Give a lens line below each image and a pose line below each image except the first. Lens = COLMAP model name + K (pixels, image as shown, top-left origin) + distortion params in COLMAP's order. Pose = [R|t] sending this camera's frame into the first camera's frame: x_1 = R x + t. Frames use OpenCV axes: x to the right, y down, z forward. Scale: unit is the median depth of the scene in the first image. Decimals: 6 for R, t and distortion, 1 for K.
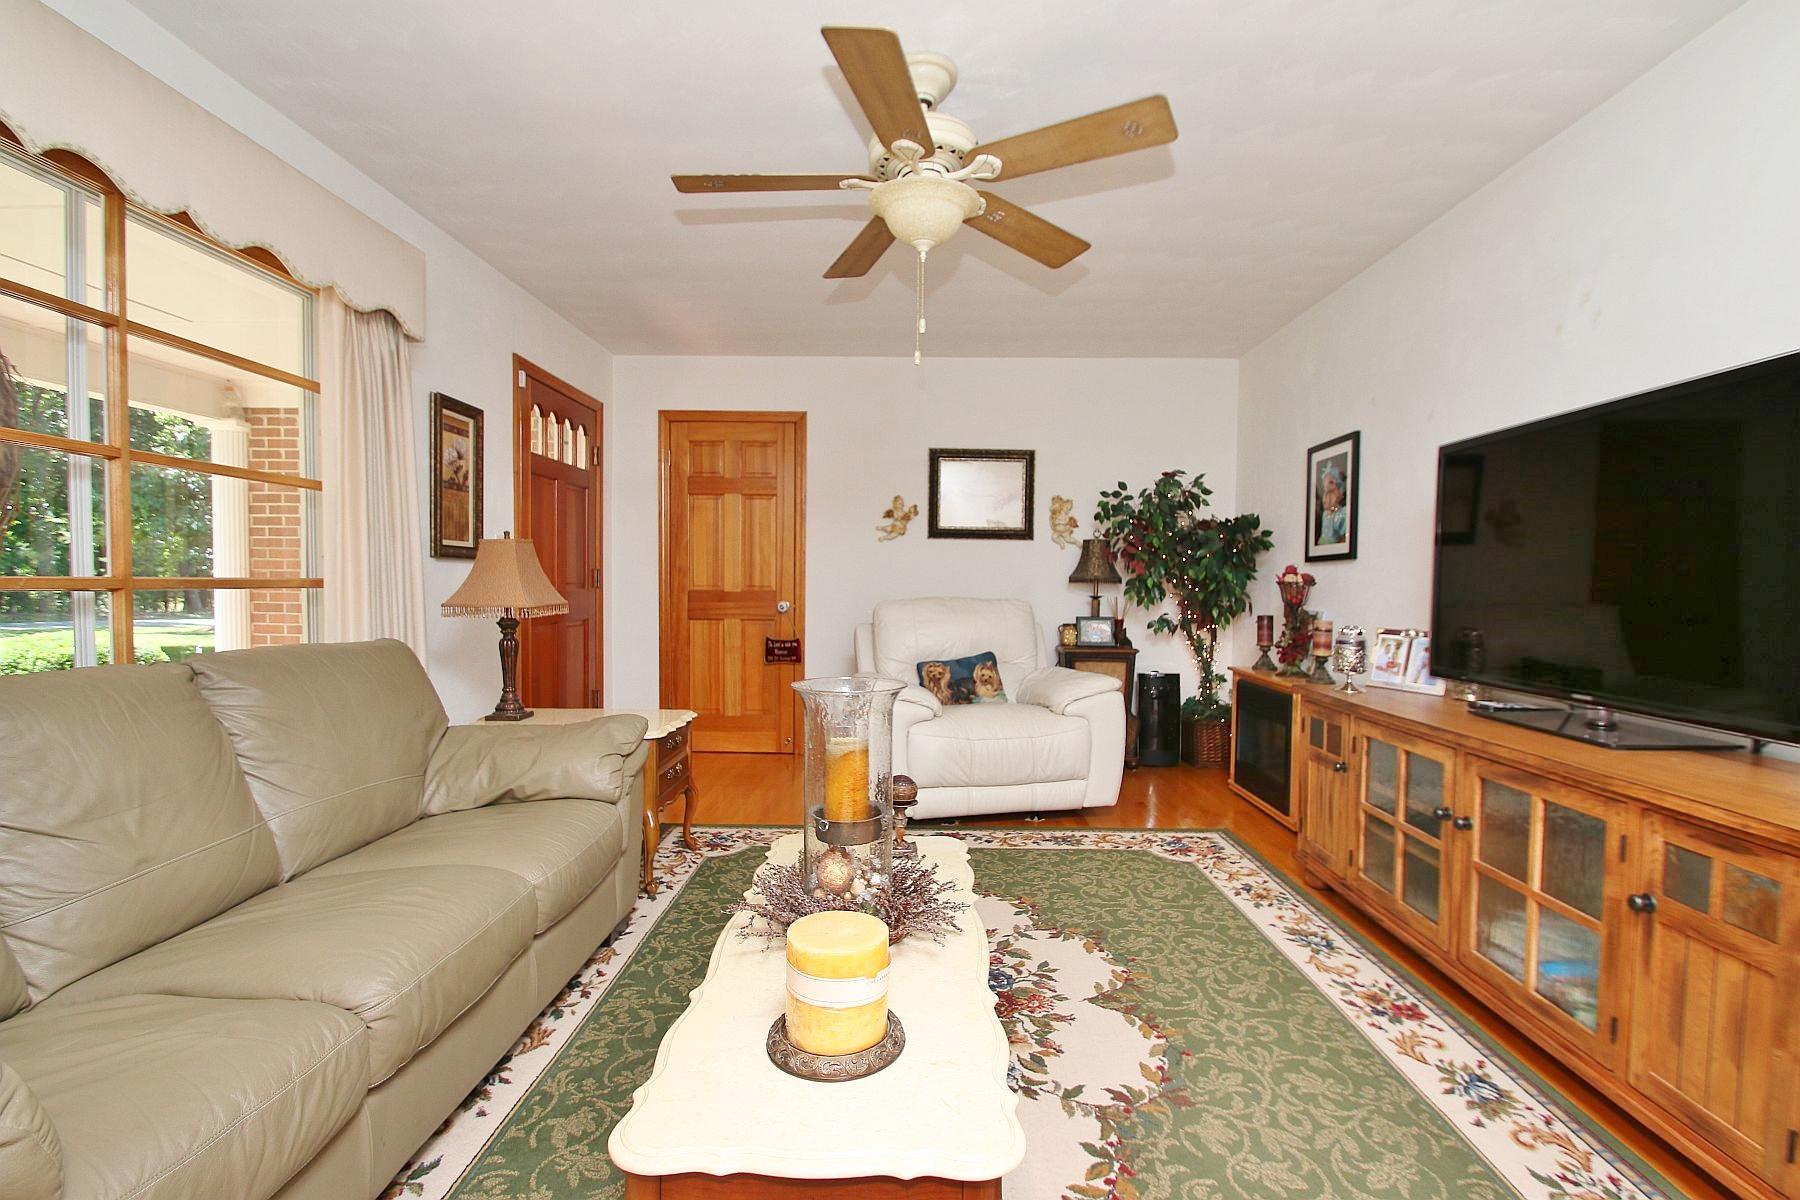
lens RADIAL K [[833.1, 0, 905.9], [0, 833.1, 616.6], [0, 0, 1]] dist [0.007452, -0.003868]
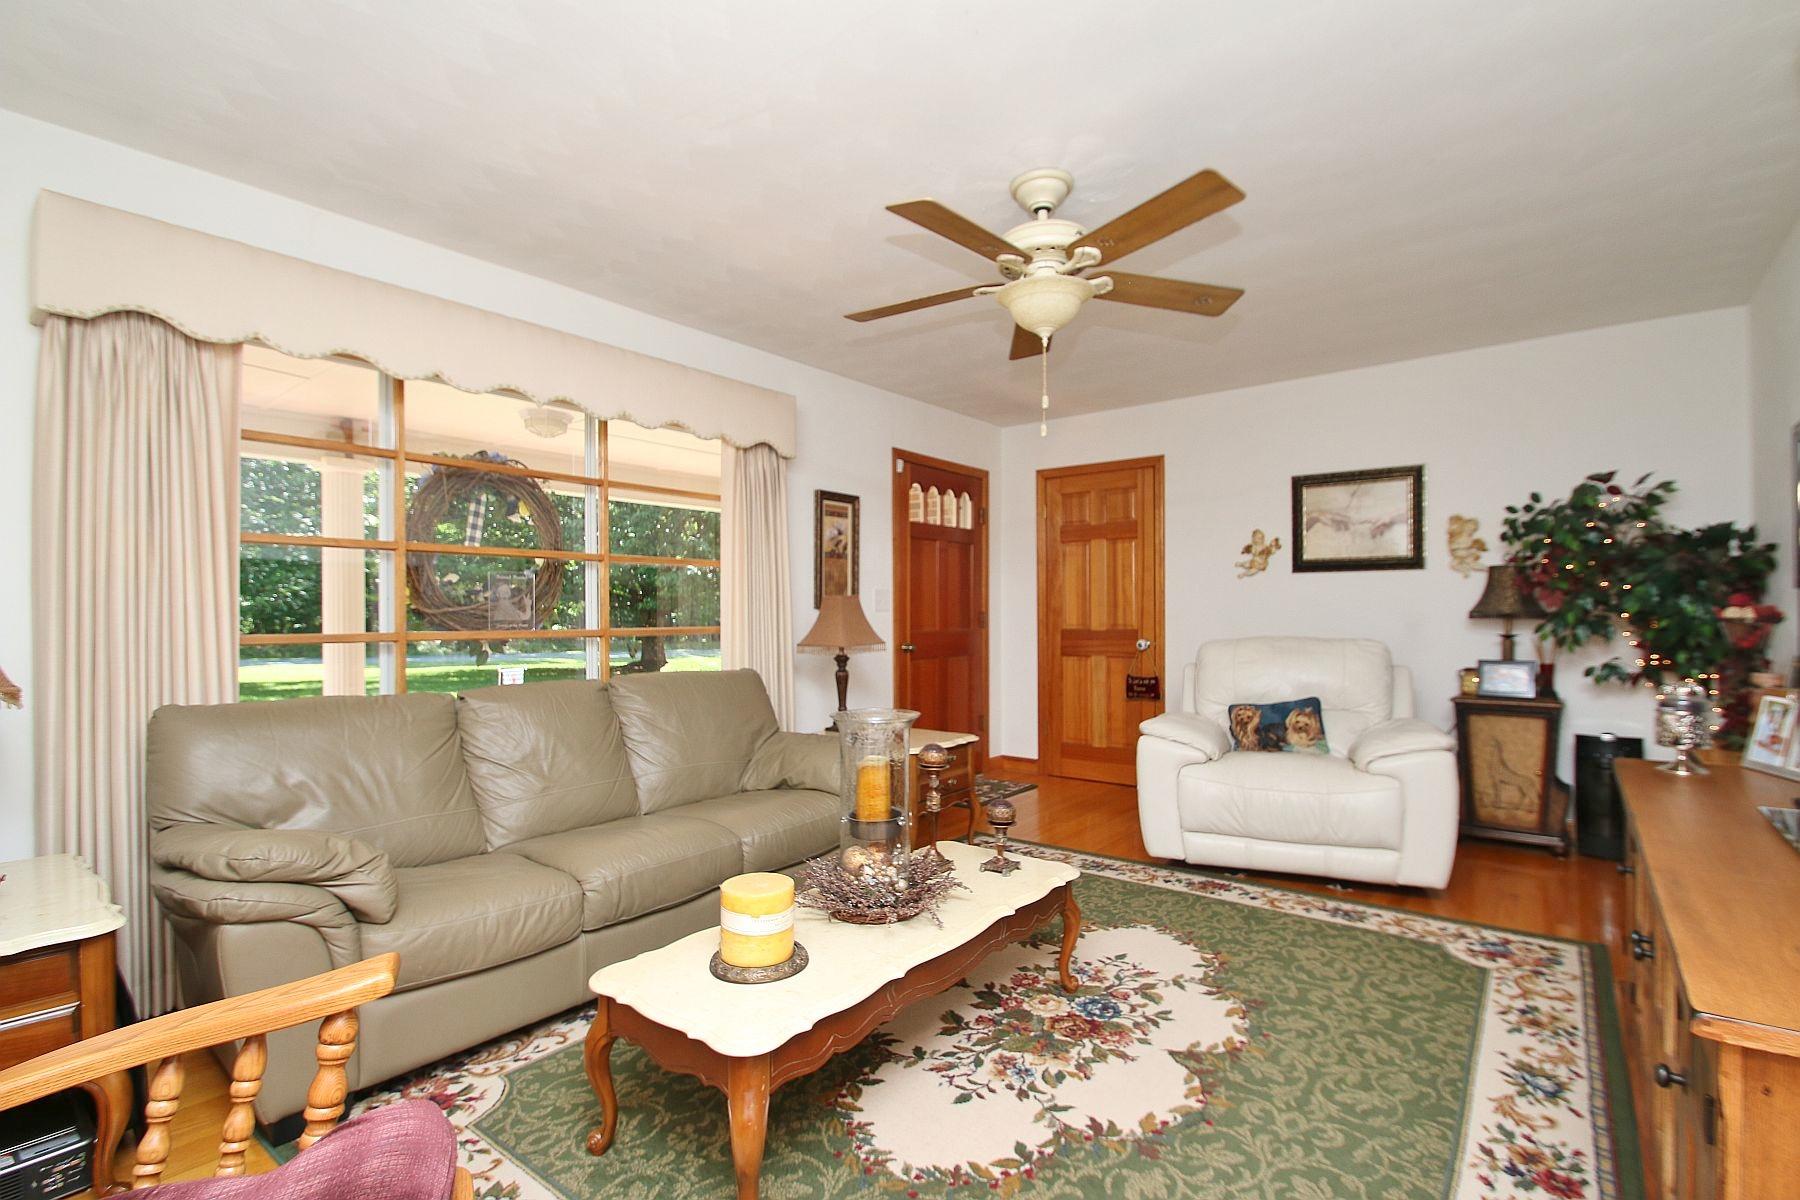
lens RADIAL K [[833.1, 0, 906.1], [0, 833.1, 600.8], [0, 0, 1]] dist [0.007452, -0.003868]
pose [[0.800796, -0.024318, -0.598443, 0.343624], [-0.009890, 0.998502, -0.053809, -0.011200], [0.598855, 0.049009, 0.799356, -0.004312]]
